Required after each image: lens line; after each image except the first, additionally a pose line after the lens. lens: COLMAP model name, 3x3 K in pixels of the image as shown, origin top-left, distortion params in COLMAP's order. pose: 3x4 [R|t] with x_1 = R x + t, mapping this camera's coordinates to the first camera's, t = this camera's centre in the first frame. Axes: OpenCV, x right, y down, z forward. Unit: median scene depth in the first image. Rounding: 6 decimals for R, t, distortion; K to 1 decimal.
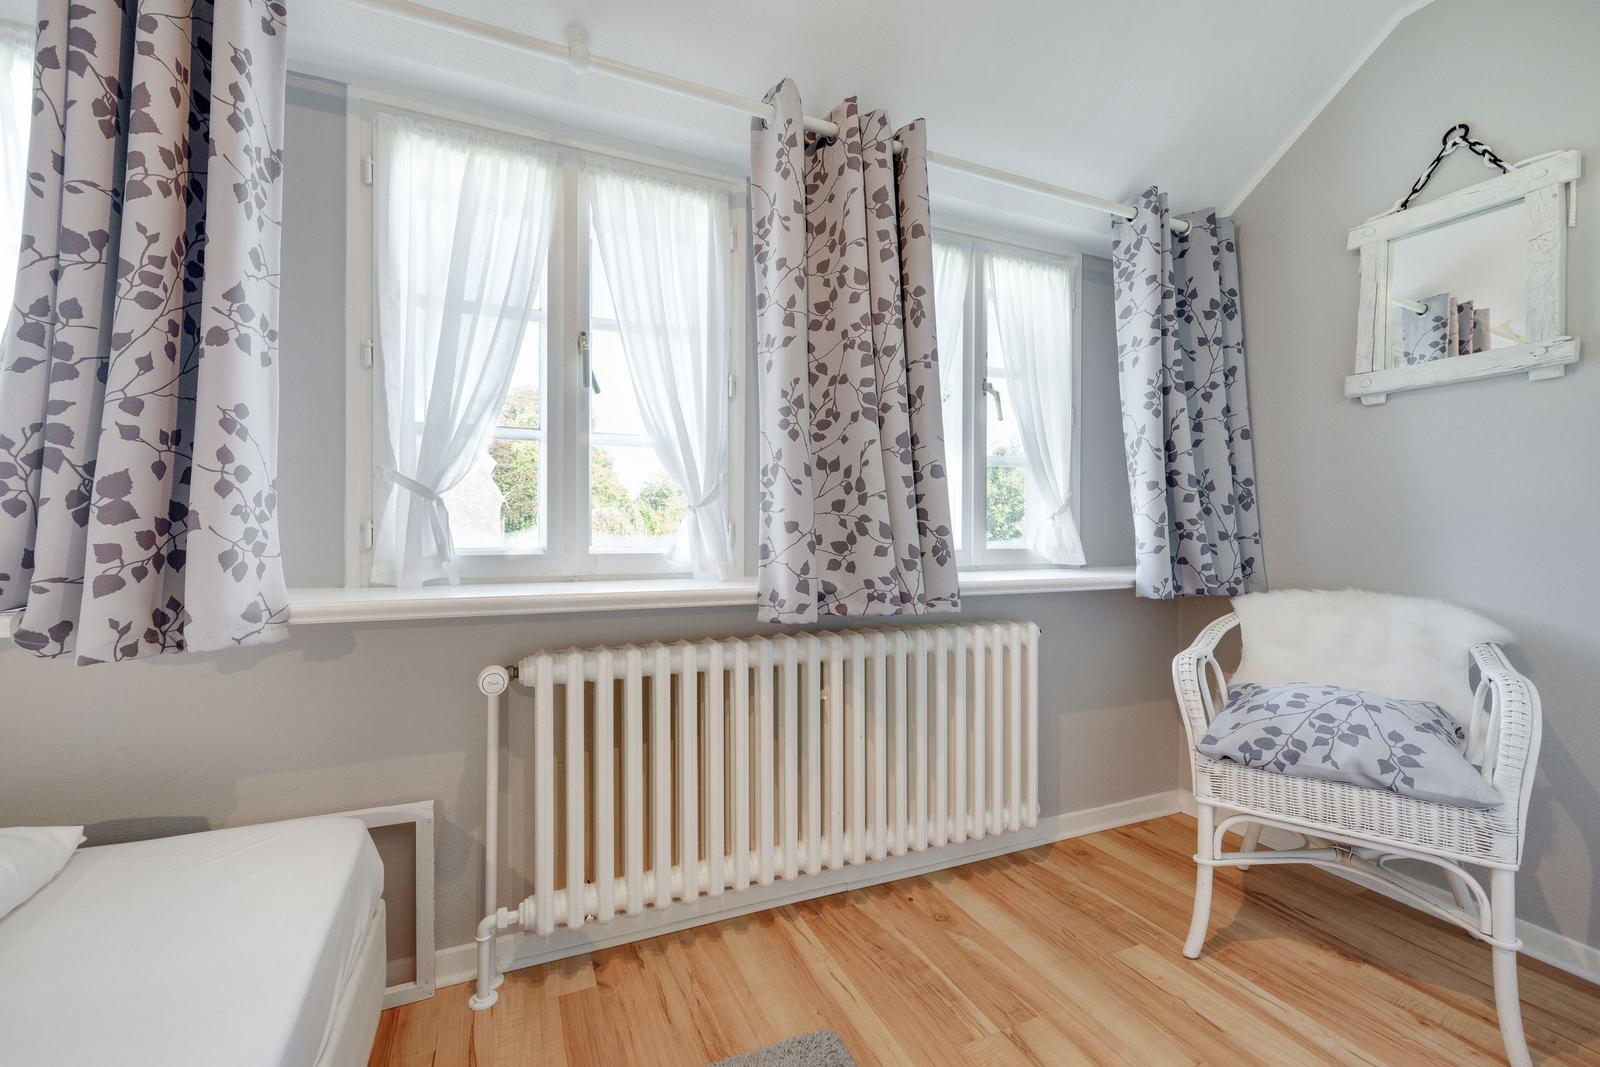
lens RADIAL K [[642.3, 0, 801.2], [0, 642.3, 530.6], [0, 0, 1]] dist [0.001291, 0.000004]
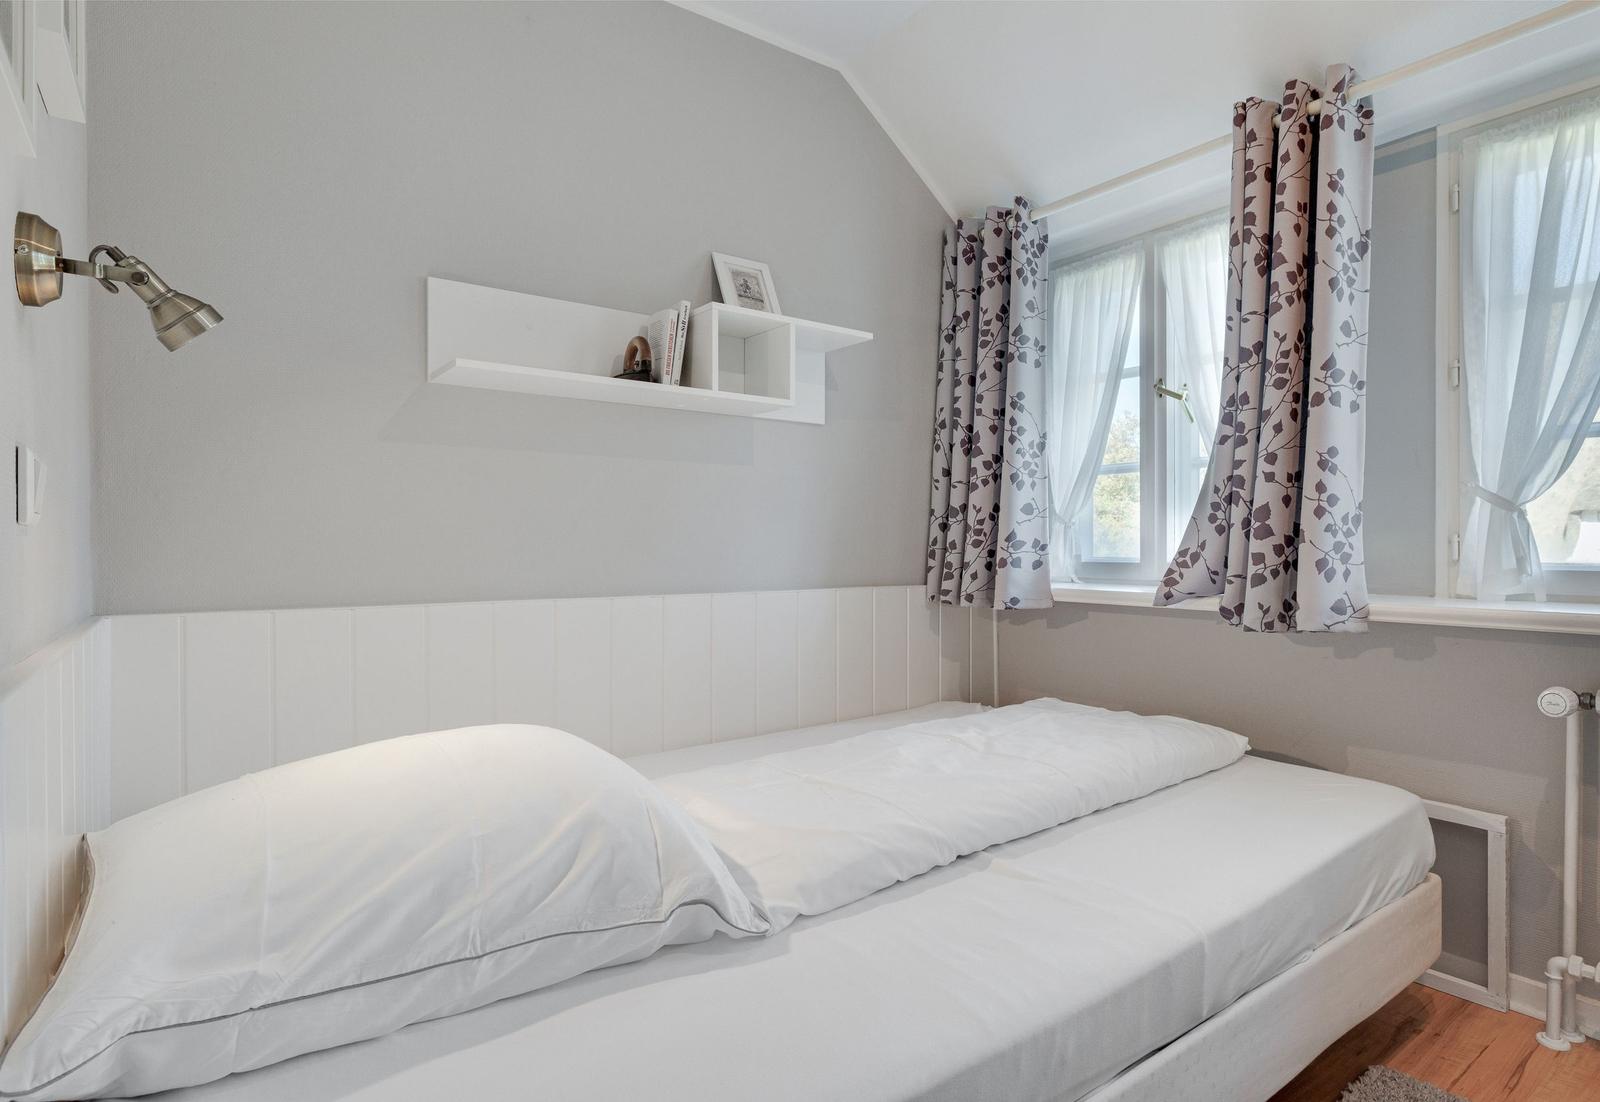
lens RADIAL K [[919.8, 0, 800.0], [0, 919.8, 551.0], [0, 0, 1]] dist [-0.003225, -0.000537]
pose [[0.170826, 0.002076, -0.985299, 0.803824], [0.000064, 0.999998, 0.002118, 0.011194], [0.985301, -0.000425, 0.170825, -0.395864]]
